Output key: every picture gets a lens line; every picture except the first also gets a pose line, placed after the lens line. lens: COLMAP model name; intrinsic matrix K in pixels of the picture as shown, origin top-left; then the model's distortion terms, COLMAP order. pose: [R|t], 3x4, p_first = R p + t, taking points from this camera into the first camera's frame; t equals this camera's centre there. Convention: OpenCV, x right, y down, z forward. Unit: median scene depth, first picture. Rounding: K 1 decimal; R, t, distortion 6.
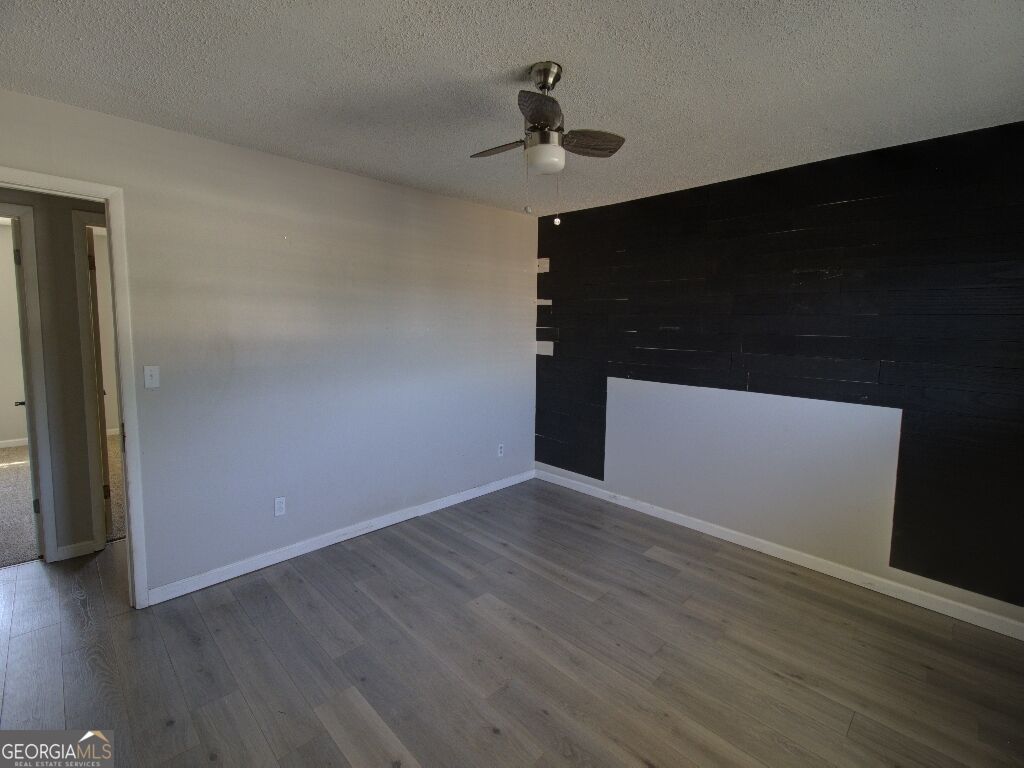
lens RADIAL K [[467.2, 0, 513.2], [0, 467.2, 363.4], [0, 0, 1]] dist [-0.032571, 0.017325]
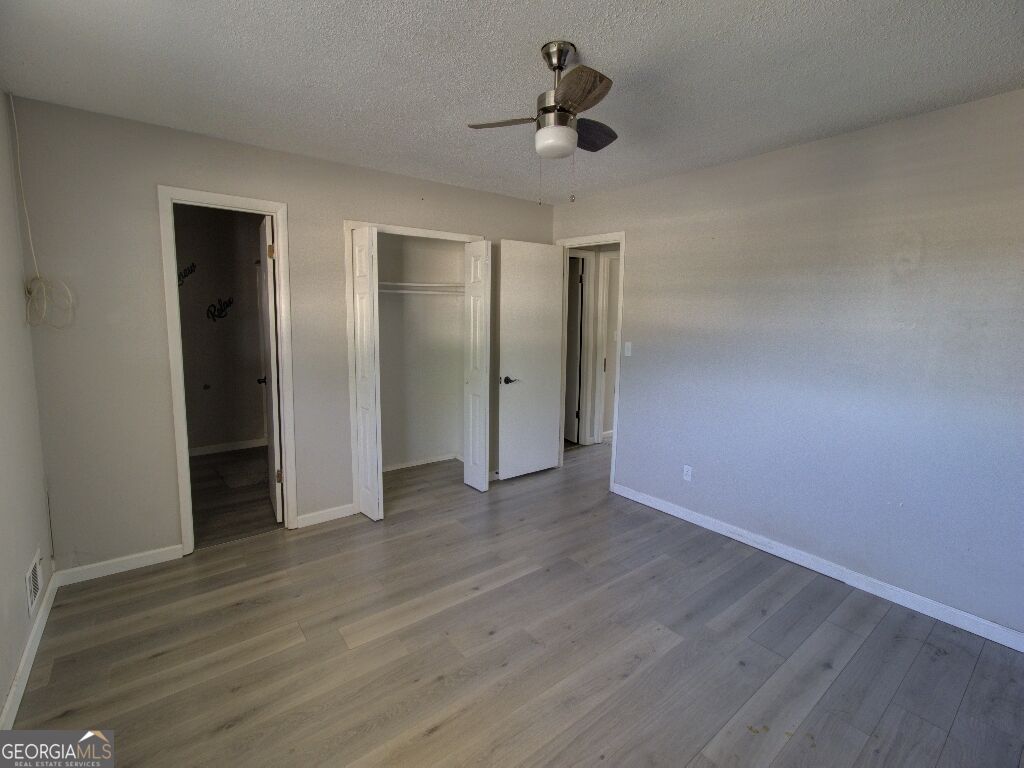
lens RADIAL K [[467.2, 0, 513.2], [0, 467.2, 363.4], [0, 0, 1]] dist [-0.032571, 0.017325]
pose [[-0.120822, 0.094972, -0.988121, 0.785274], [-0.101695, 0.988991, 0.107490, -0.052220], [0.987451, 0.113474, -0.109834, 0.767419]]
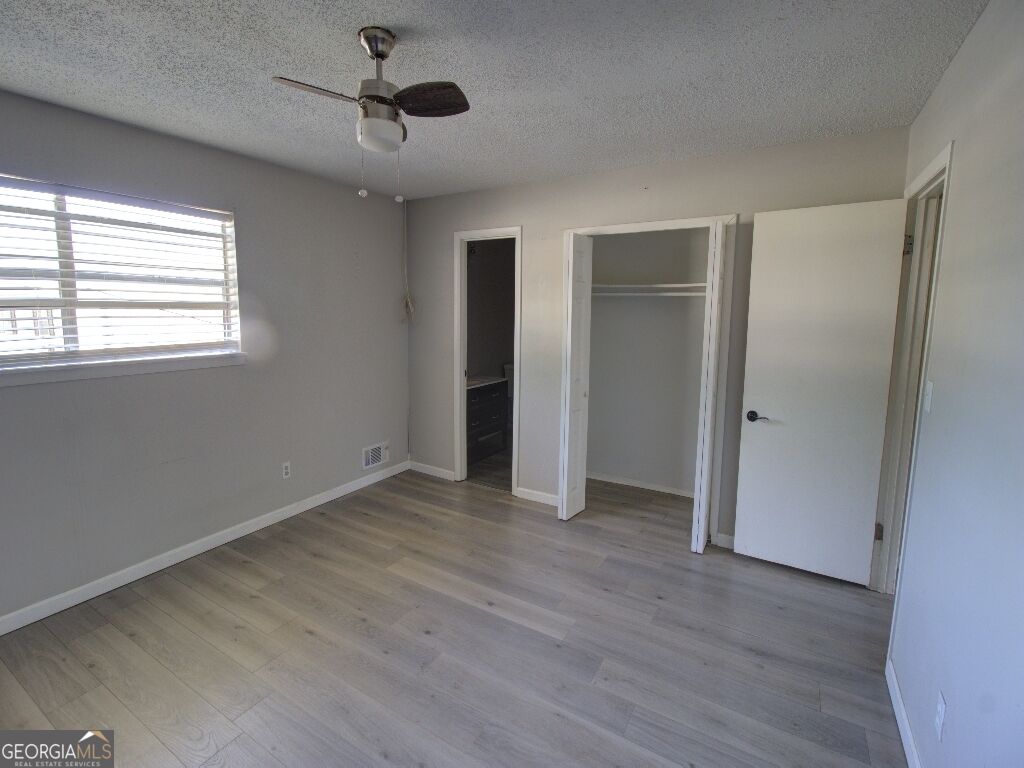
lens RADIAL K [[467.2, 0, 513.2], [0, 467.2, 363.4], [0, 0, 1]] dist [-0.032571, 0.017325]
pose [[-0.968939, 0.003661, -0.247273, 0.032475], [-0.044321, 0.981130, 0.188199, -0.124937], [0.243296, 0.193312, -0.950493, 1.465603]]
